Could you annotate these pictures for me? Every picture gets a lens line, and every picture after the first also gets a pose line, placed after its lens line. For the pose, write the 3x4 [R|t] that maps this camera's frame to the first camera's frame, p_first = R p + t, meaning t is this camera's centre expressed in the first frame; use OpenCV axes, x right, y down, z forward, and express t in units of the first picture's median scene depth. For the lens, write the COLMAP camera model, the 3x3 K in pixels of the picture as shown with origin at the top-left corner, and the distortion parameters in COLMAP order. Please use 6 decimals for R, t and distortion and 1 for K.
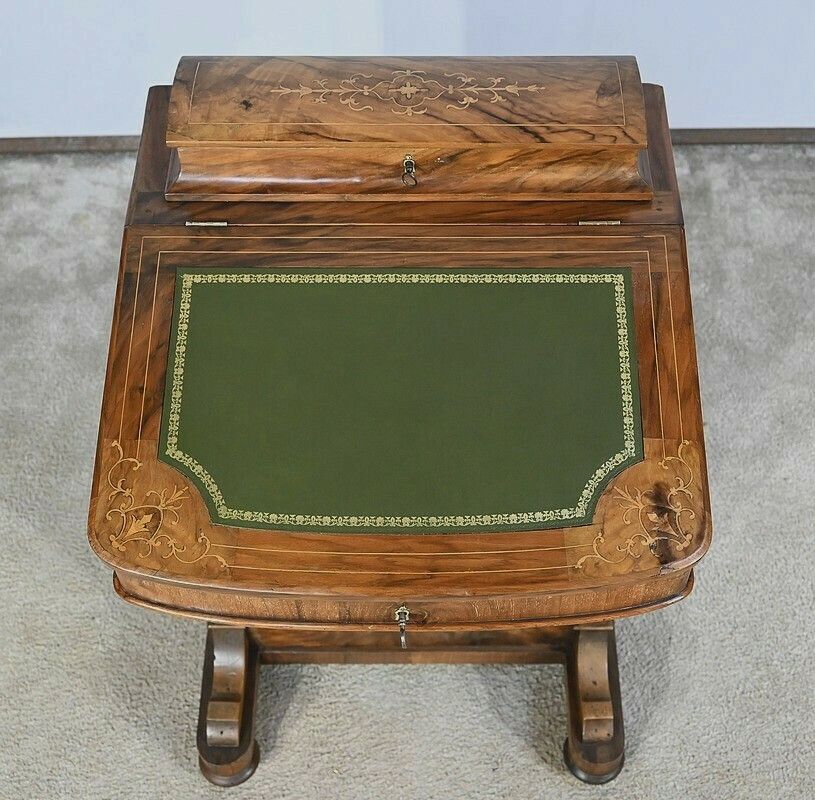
lens RADIAL K [[1452.4, 0, 425.2], [0, 1452.4, 368.1], [0, 0, 1]] dist [0.001502, 0.000000]
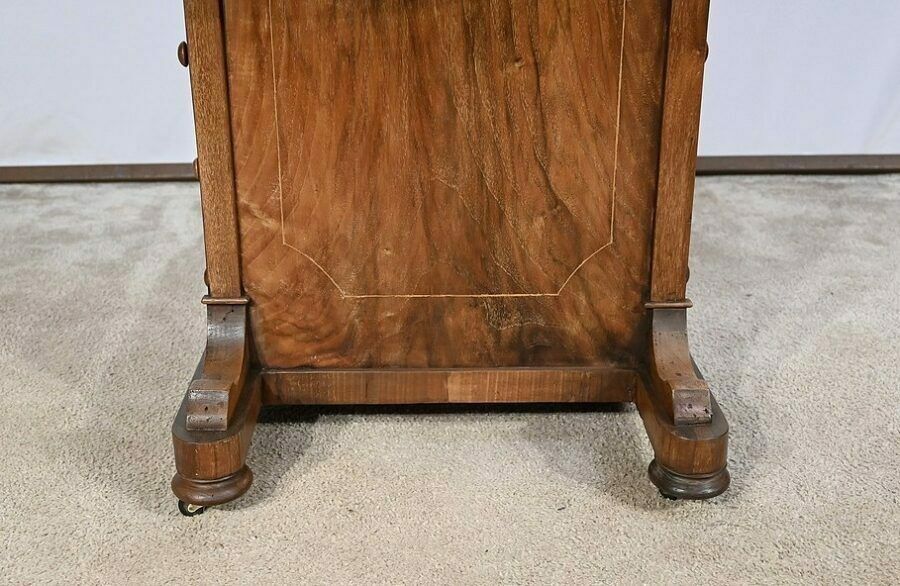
lens RADIAL K [[1156.1, 0, 435.2], [0, 1156.1, 307.2], [0, 0, 1]] dist [0.006884, 0.000000]
pose [[0.999834, -0.014273, 0.011291, -0.036857], [0.018070, 0.852356, -0.522650, 0.709740], [-0.002165, 0.522767, 0.852473, 0.570930]]
